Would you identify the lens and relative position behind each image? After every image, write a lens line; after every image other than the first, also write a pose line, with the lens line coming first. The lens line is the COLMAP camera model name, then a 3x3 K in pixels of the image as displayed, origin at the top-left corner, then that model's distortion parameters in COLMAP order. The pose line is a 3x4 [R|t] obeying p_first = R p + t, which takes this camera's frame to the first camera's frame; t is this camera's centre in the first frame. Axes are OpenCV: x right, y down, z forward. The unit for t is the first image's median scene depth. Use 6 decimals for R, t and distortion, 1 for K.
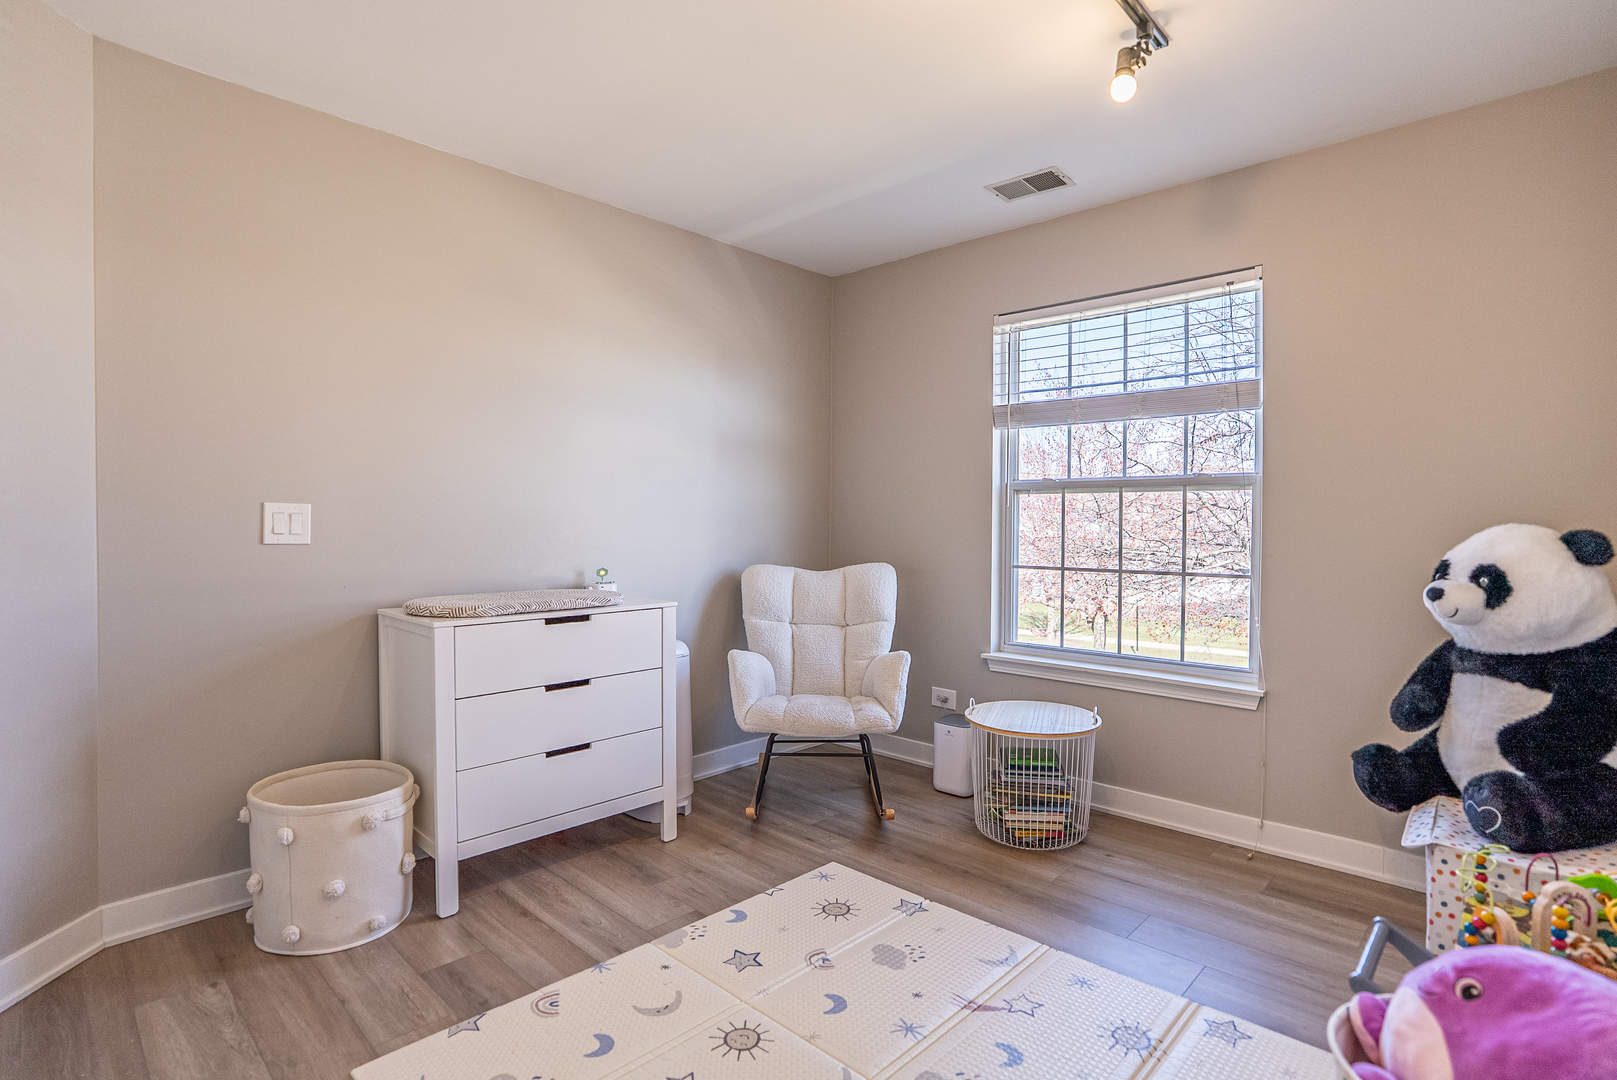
lens RADIAL K [[777.6, 0, 808.5], [0, 777.6, 540.0], [0, 0, 1]] dist [-0.072996, 0.028716]
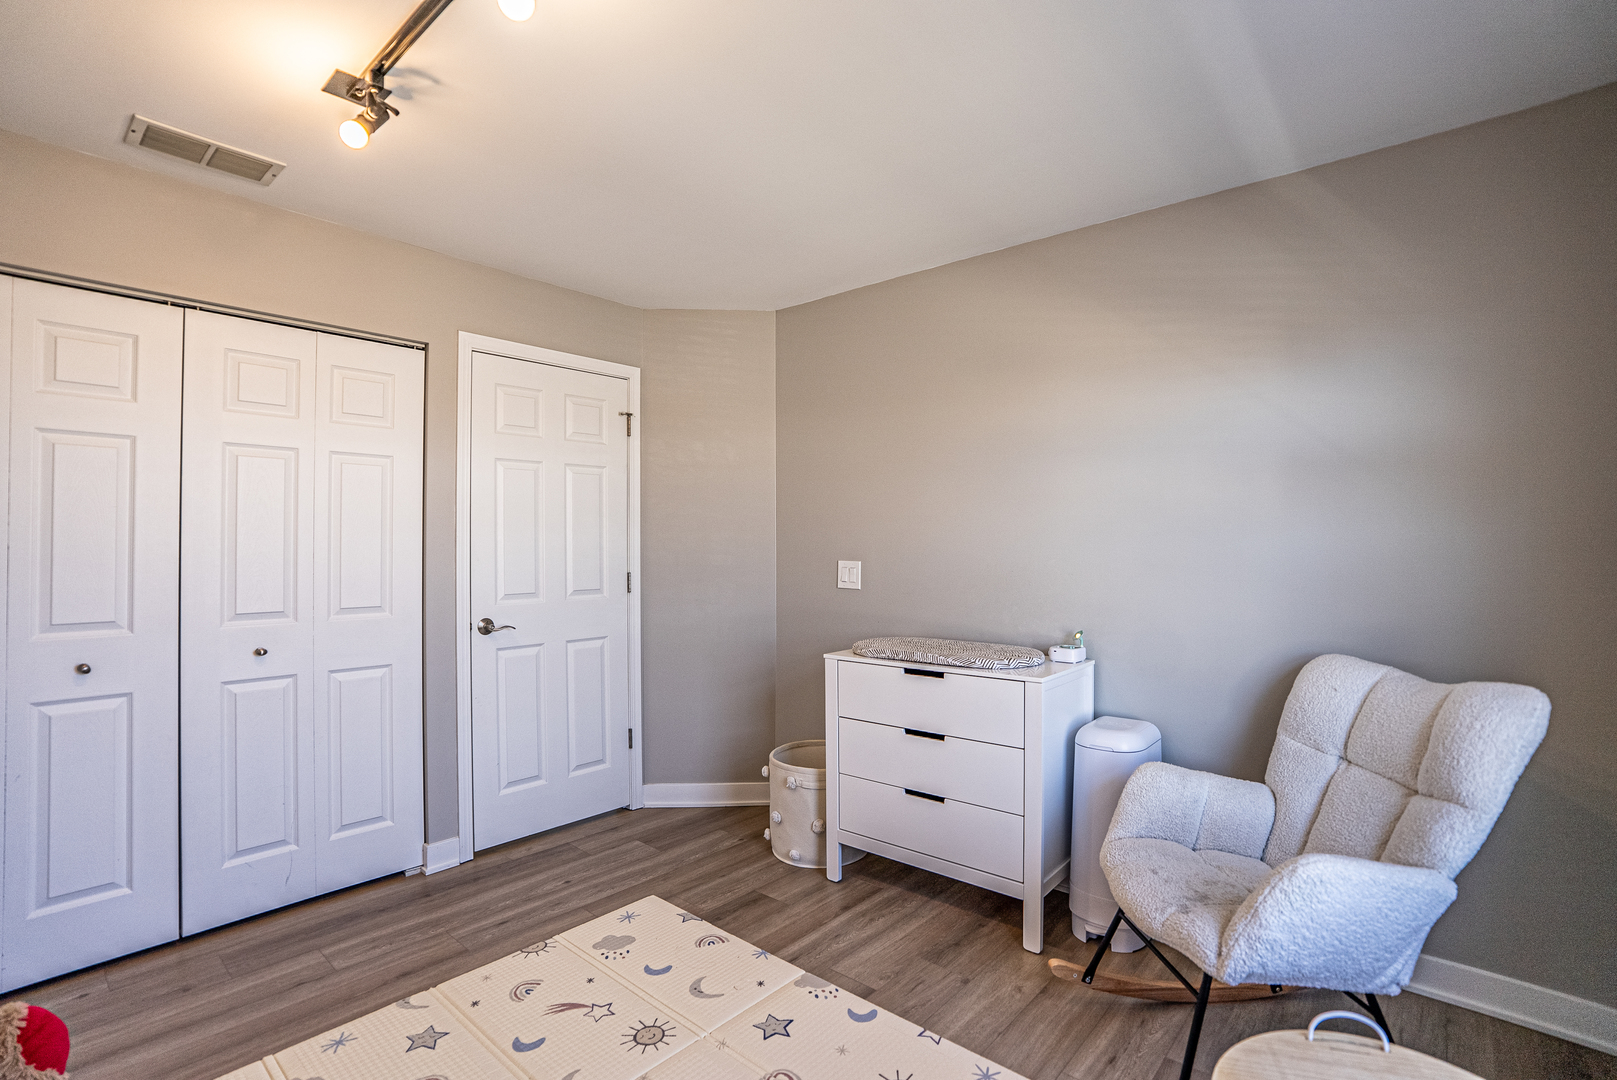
lens RADIAL K [[751.2, 0, 823.4], [0, 751.2, 535.9], [0, 0, 1]] dist [-0.067266, 0.025754]
pose [[0.066776, -0.016408, -0.997633, 0.785081], [-0.018575, 0.999671, -0.017685, -0.072101], [0.997595, 0.019711, 0.066449, 0.863216]]
